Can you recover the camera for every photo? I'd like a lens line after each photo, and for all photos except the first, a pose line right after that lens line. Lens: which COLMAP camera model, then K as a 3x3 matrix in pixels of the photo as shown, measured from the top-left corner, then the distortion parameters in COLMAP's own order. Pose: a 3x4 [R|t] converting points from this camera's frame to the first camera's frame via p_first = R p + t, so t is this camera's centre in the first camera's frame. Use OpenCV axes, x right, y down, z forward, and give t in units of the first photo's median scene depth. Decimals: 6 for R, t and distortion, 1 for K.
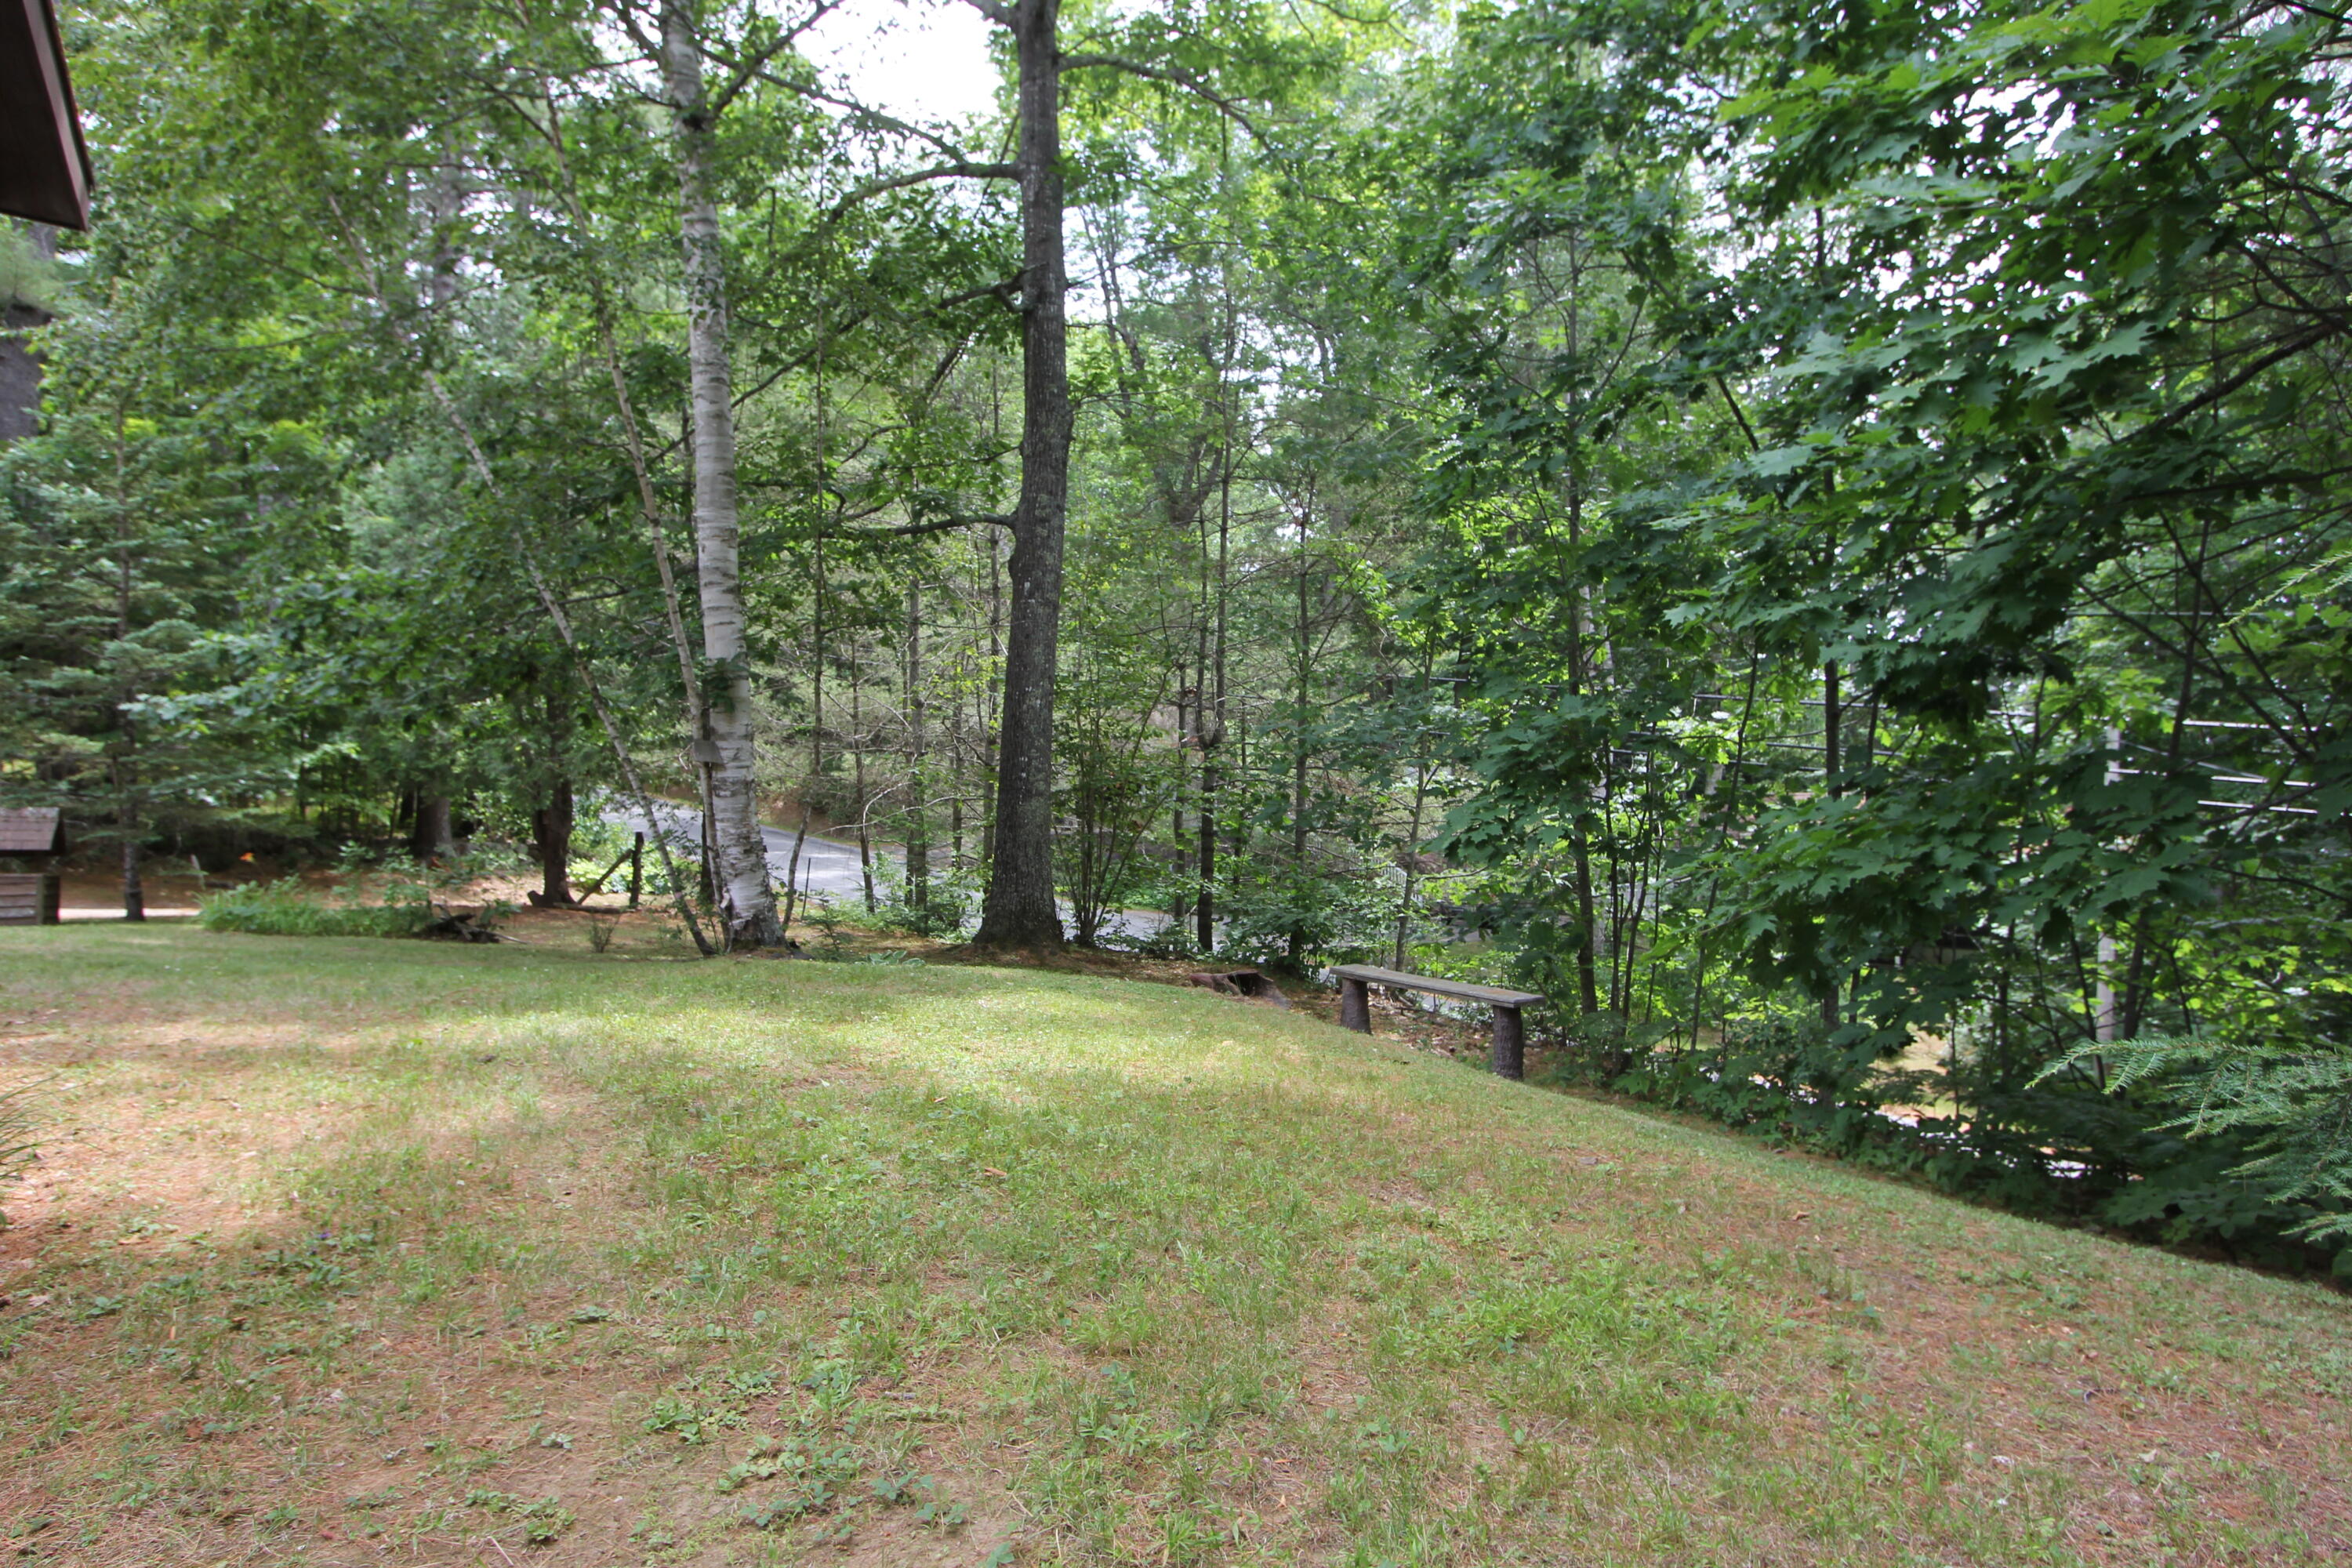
lens RADIAL K [[1436.0, 0, 1175.4], [0, 1436.0, 825.1], [0, 0, 1]] dist [0.001749, 0.001299]
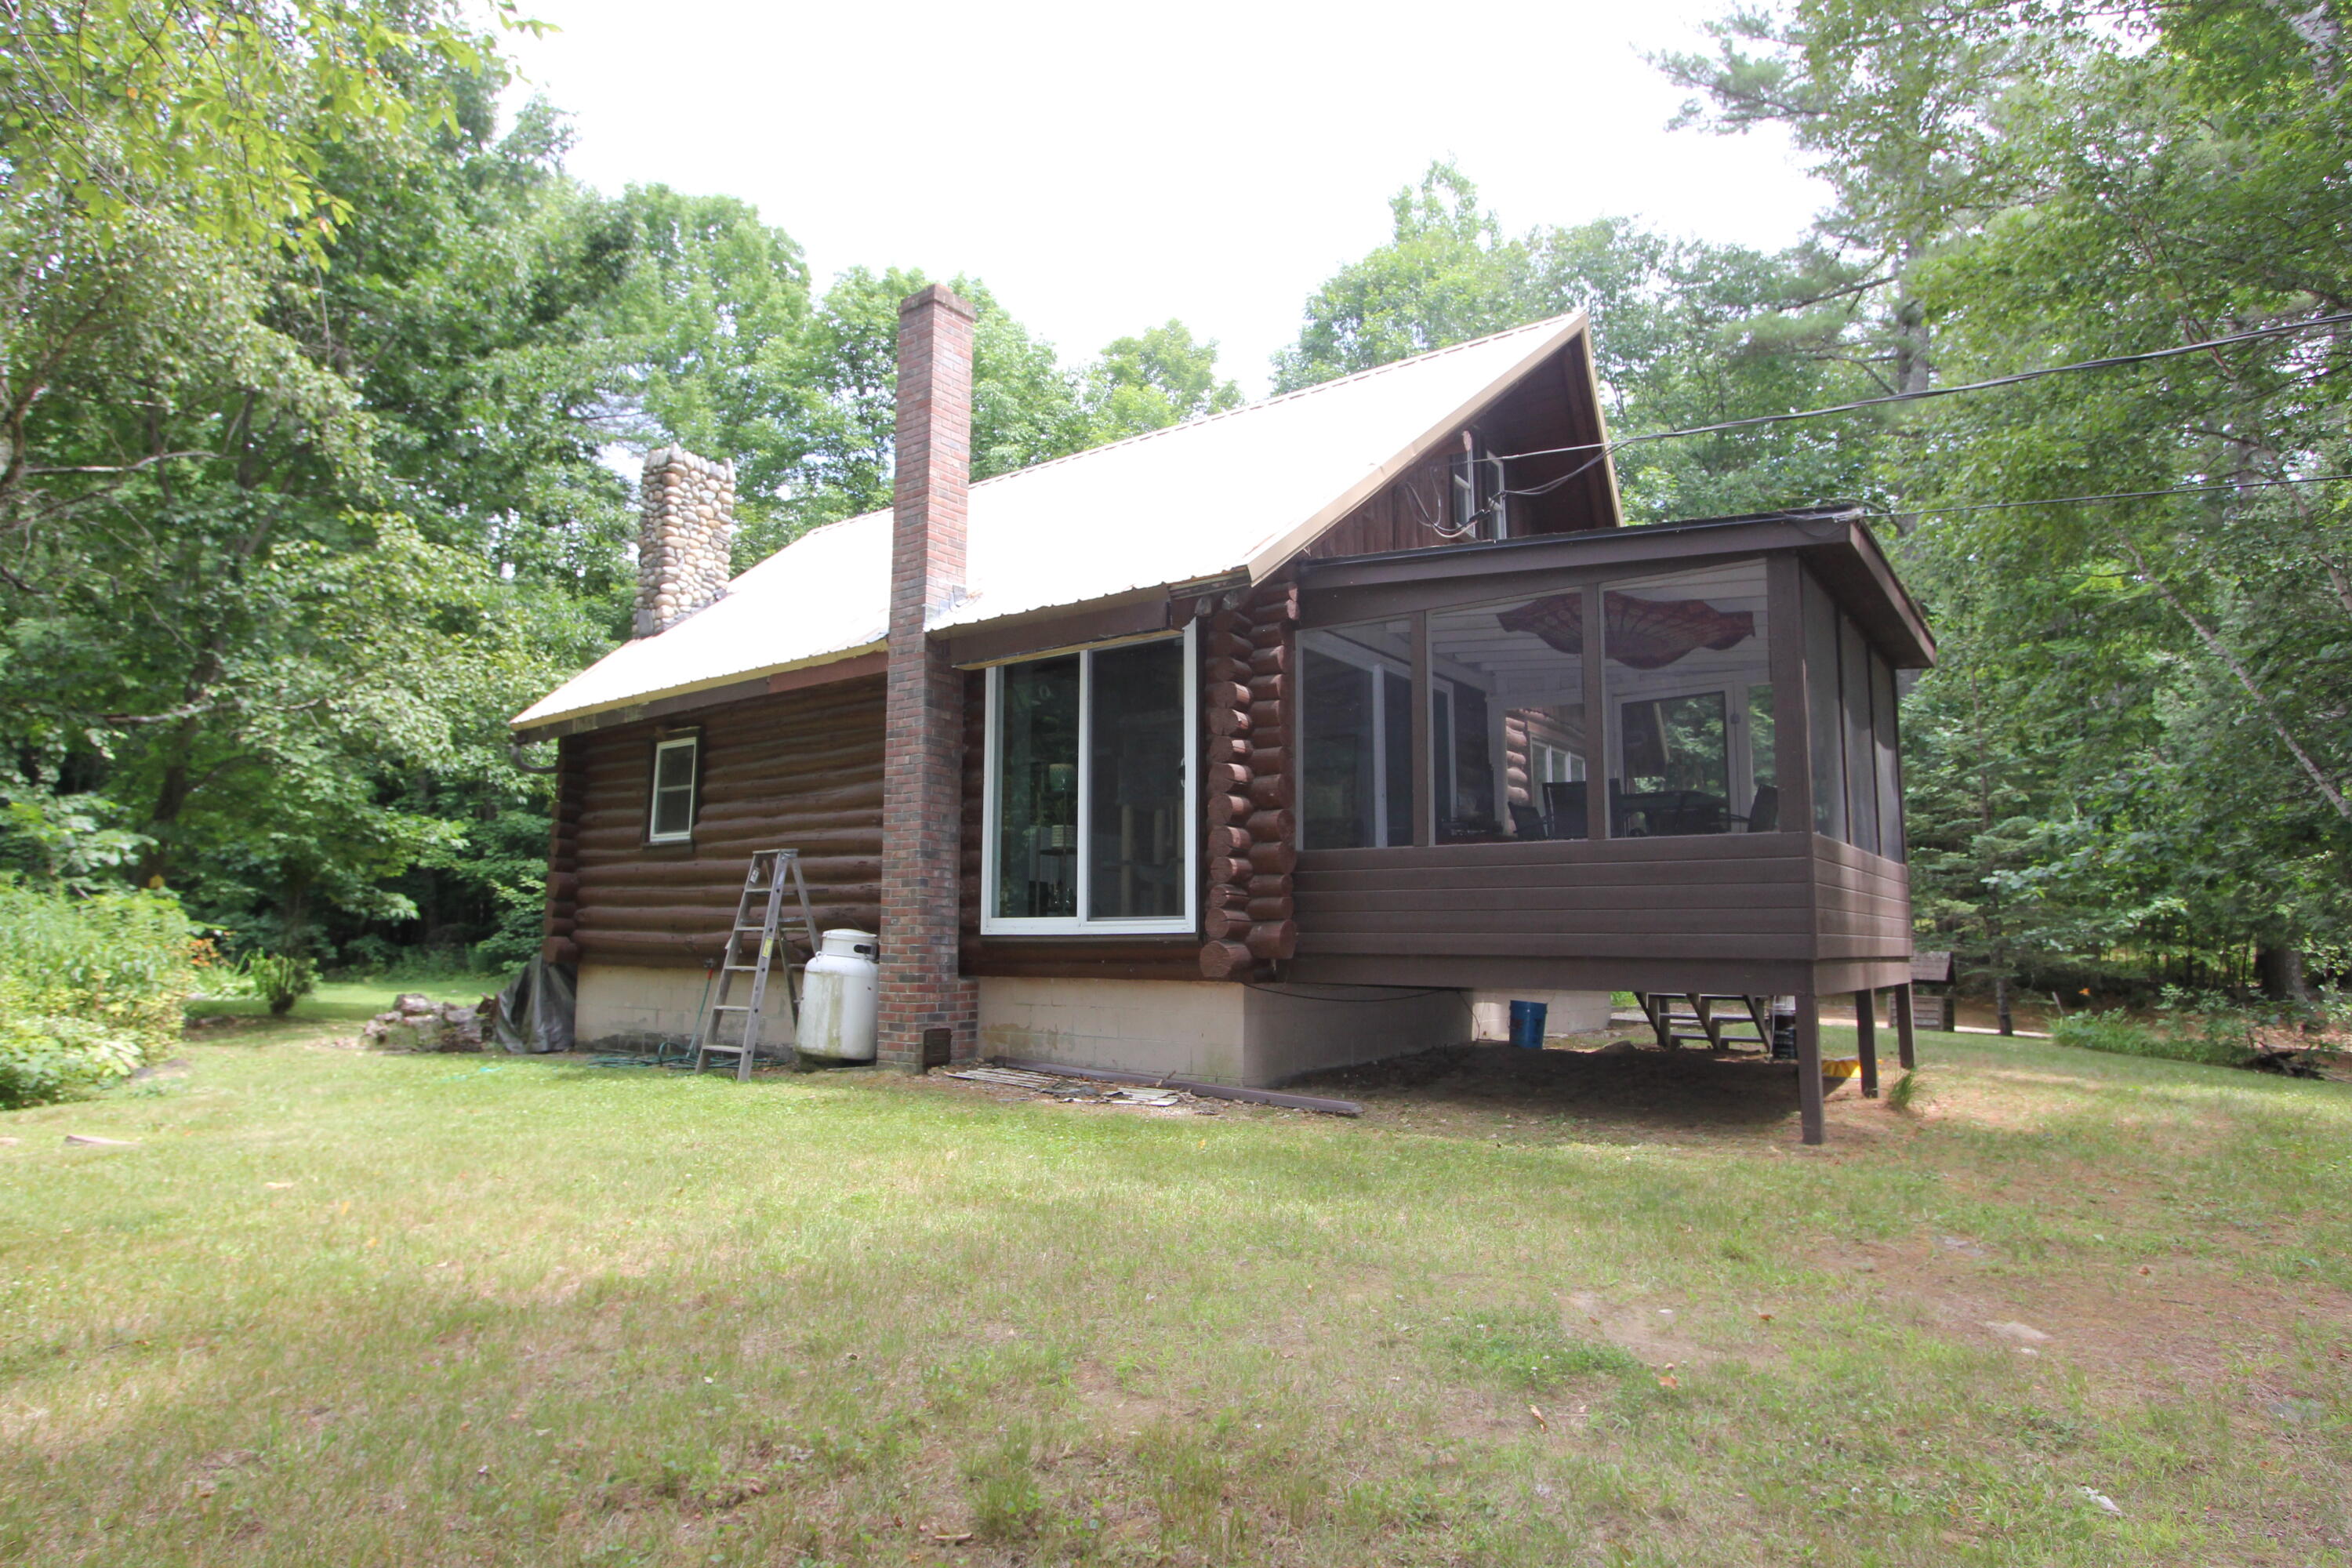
lens RADIAL K [[1343.9, 0, 1176.0], [0, 1343.9, 784.0], [0, 0, 1]] dist [-0.002410, -0.000197]
pose [[0.374761, -0.108633, -0.920735, 0.189984], [-0.025515, 0.991527, -0.127370, 0.012732], [0.926770, 0.071226, 0.368814, -0.227046]]
